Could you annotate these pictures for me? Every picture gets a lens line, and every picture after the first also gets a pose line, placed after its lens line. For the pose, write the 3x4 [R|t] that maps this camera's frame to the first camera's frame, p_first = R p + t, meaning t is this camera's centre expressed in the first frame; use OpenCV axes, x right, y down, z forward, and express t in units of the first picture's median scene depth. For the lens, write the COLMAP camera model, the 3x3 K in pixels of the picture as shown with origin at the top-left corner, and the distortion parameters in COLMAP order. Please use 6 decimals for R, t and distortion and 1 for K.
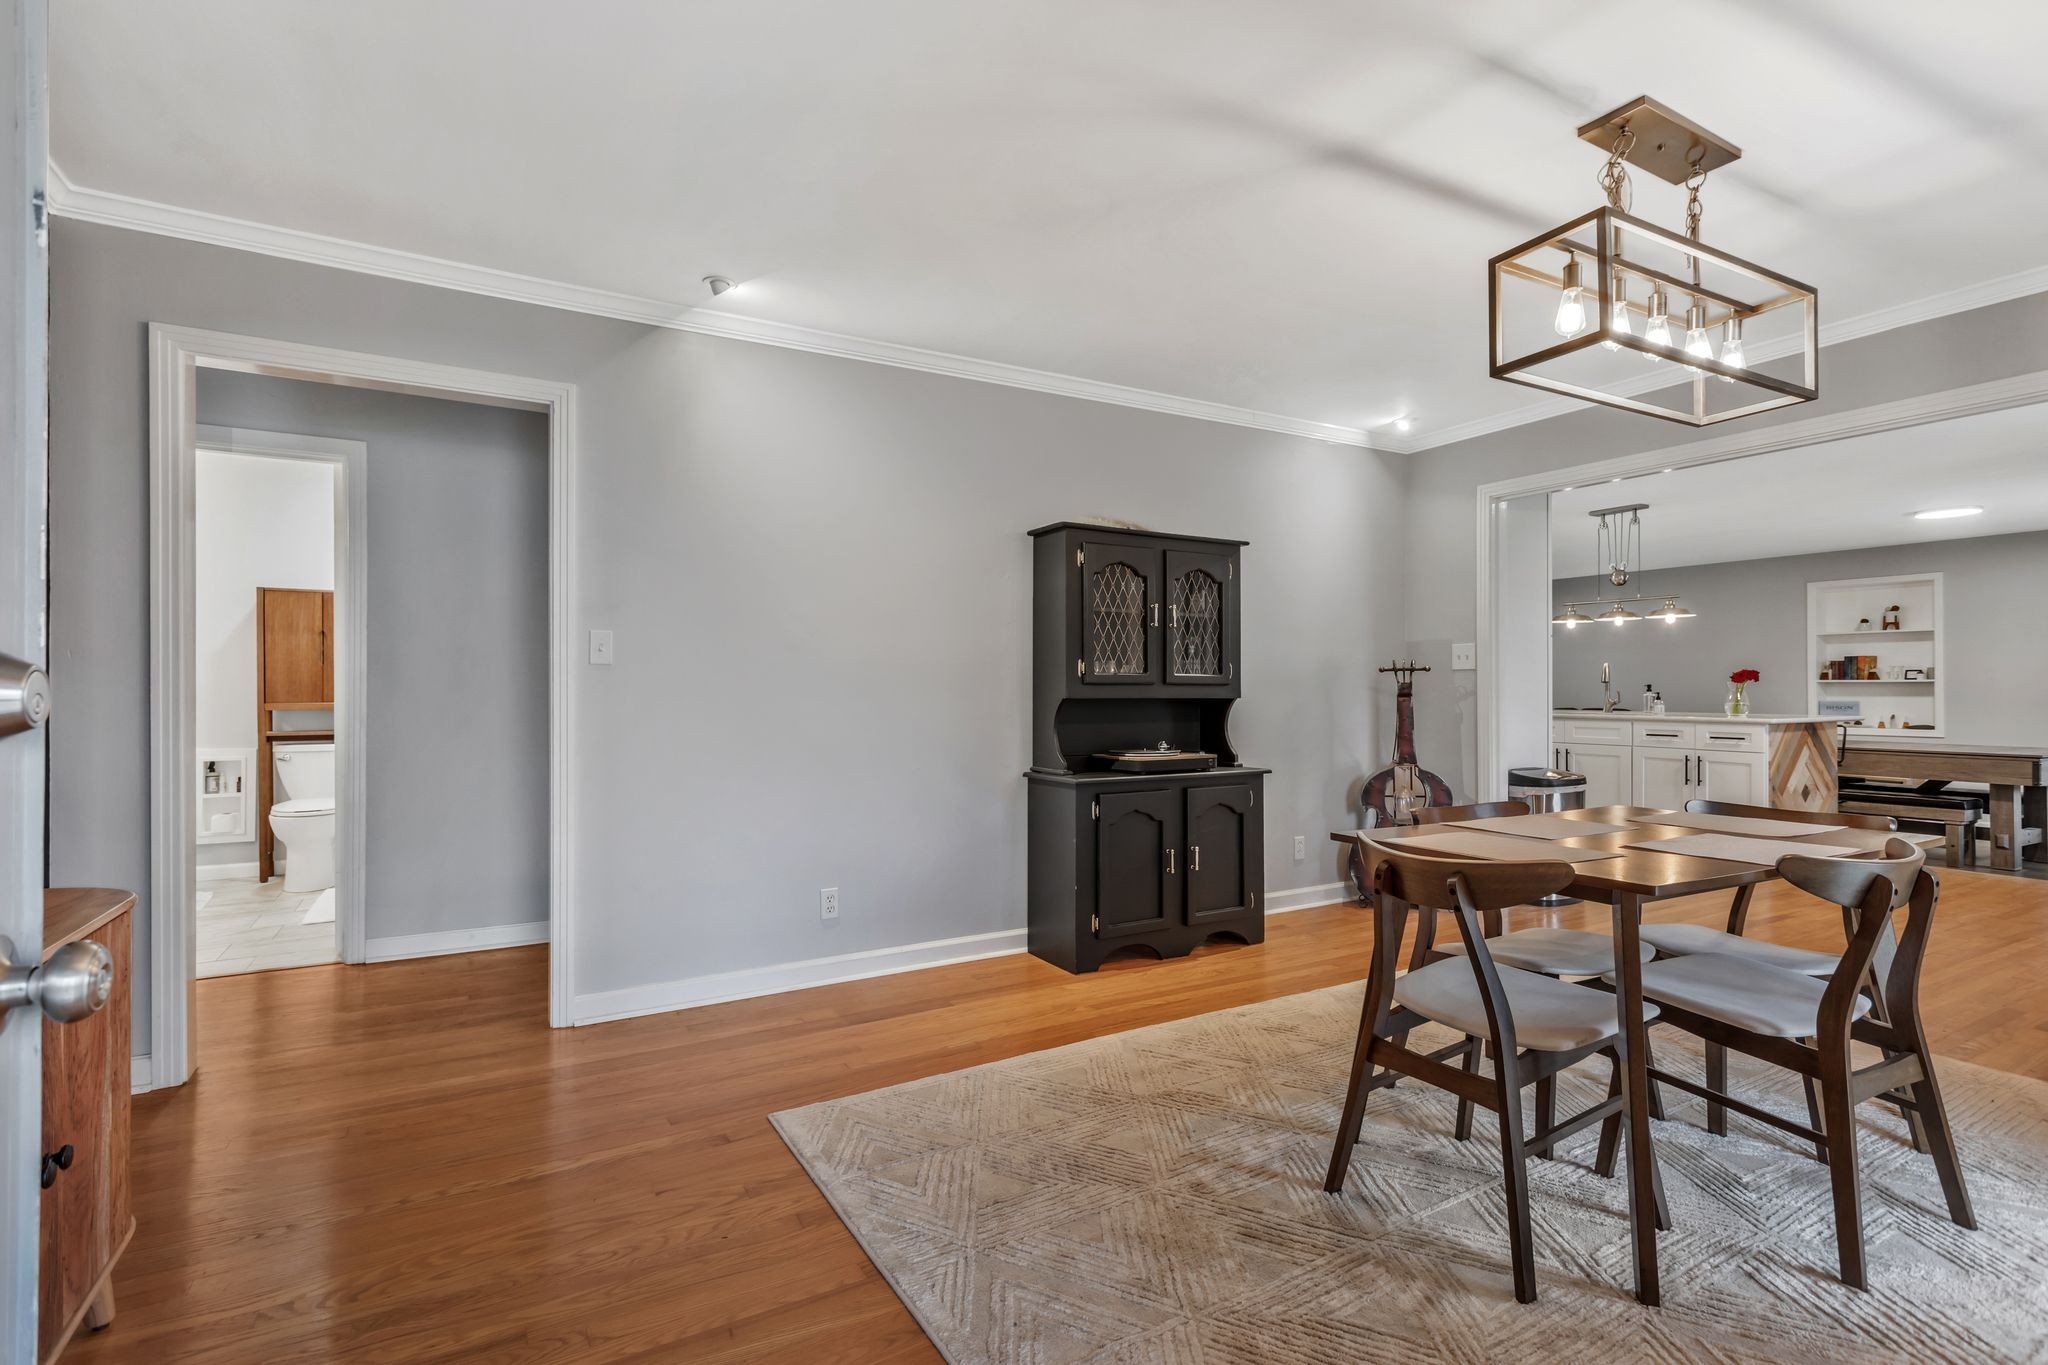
lens RADIAL K [[967.9, 0, 1024.0], [0, 967.9, 682.5], [0, 0, 1]] dist [0.002195, 0.000737]
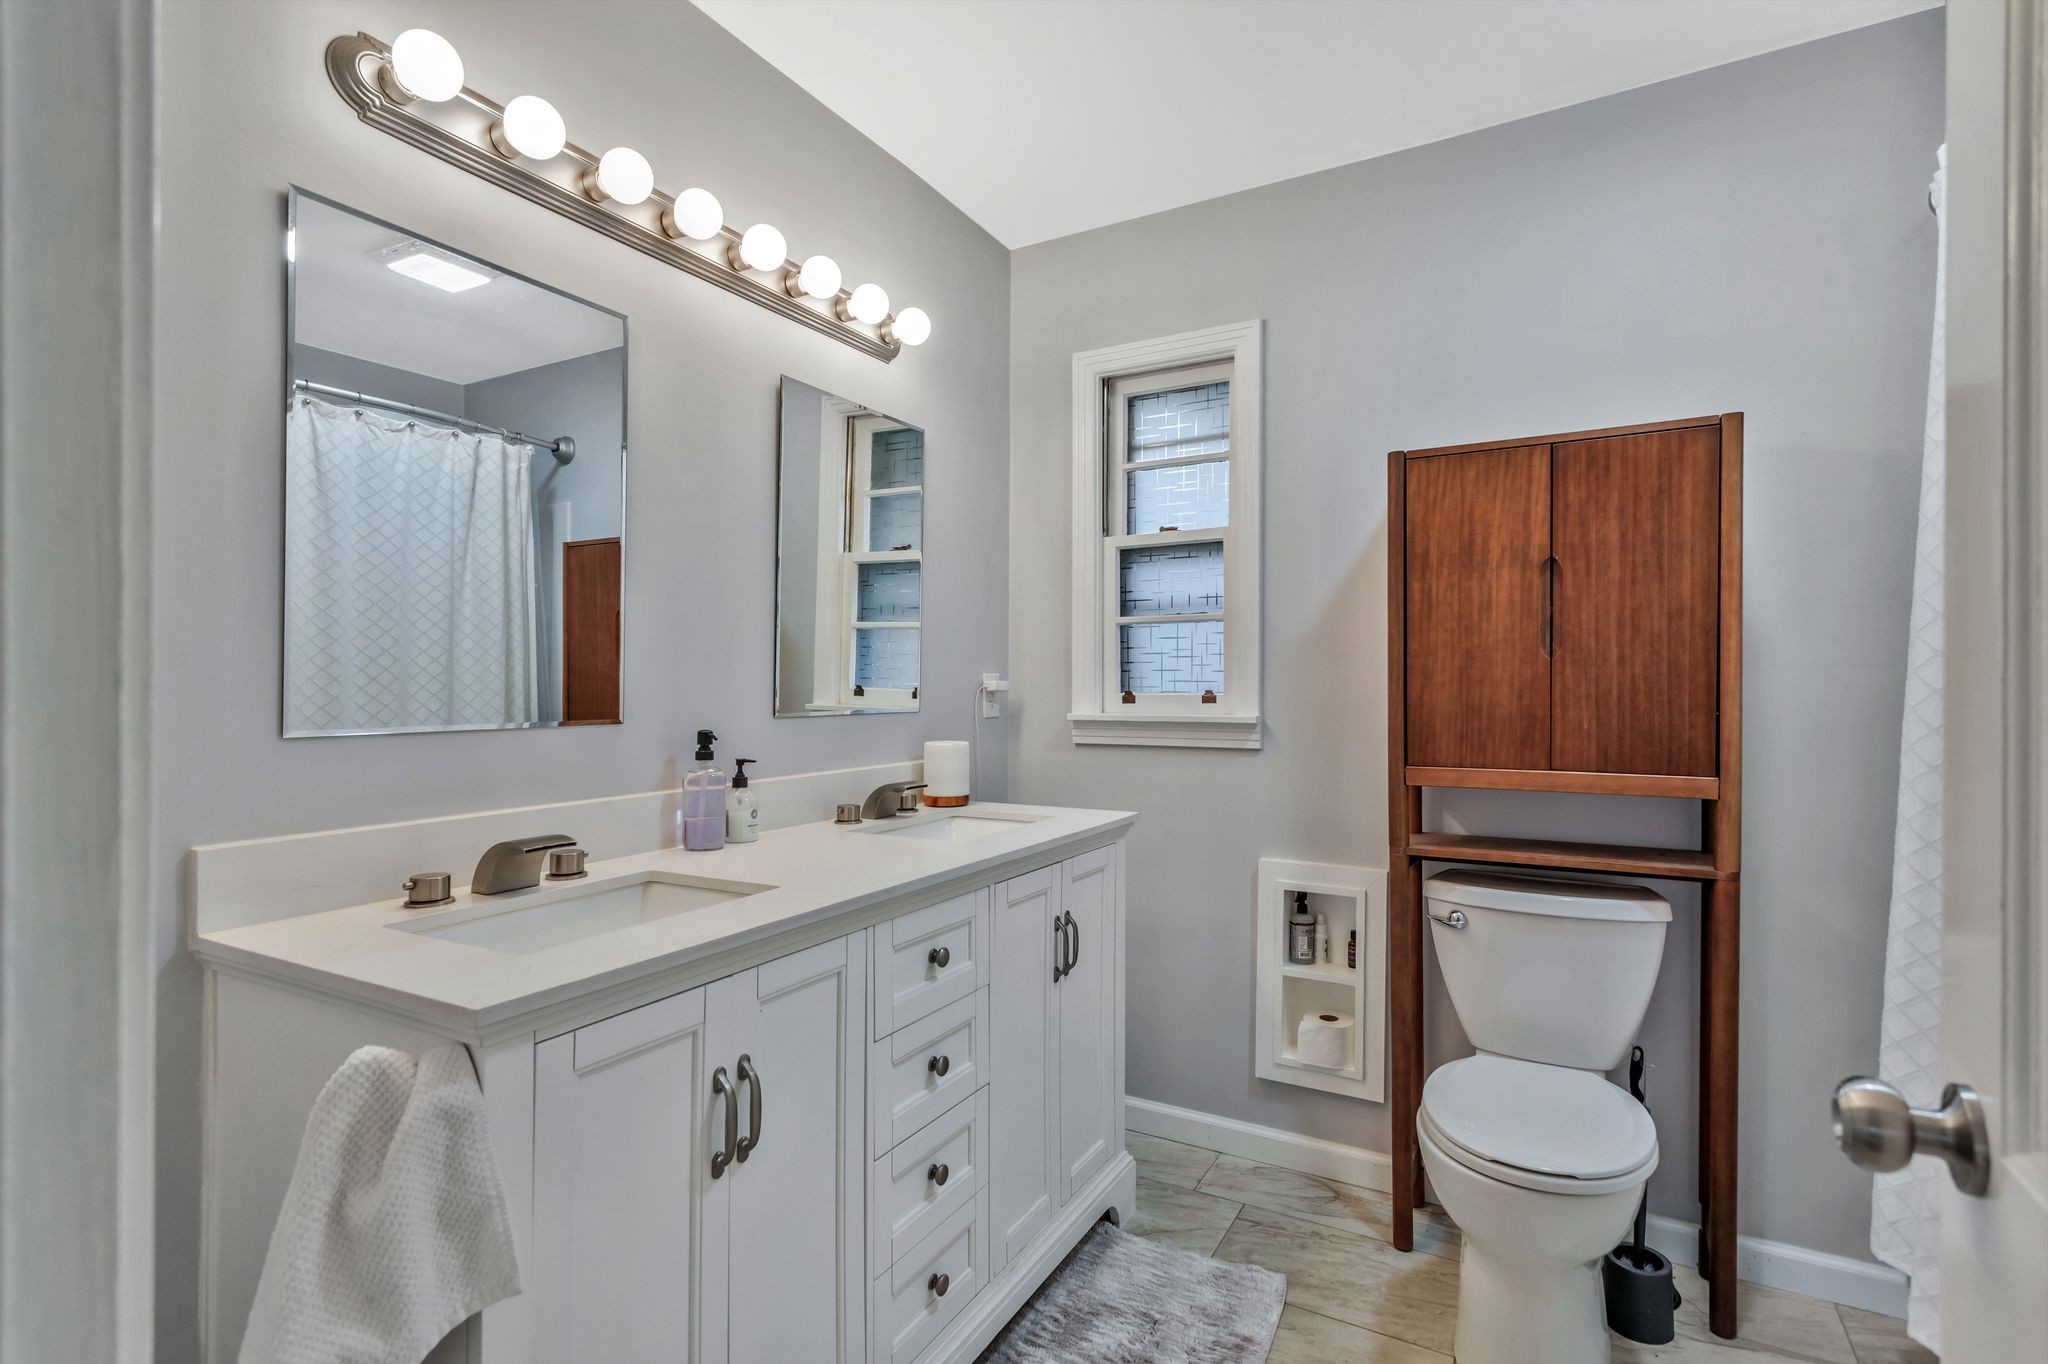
lens RADIAL K [[967.9, 0, 1024.0], [0, 967.9, 682.0], [0, 0, 1]] dist [0.002195, 0.000737]
pose [[0.507608, -0.000144, -0.861588, -0.535530], [-0.002581, 0.999995, -0.001688, -0.009427], [0.861584, 0.003080, 0.507606, 0.682923]]
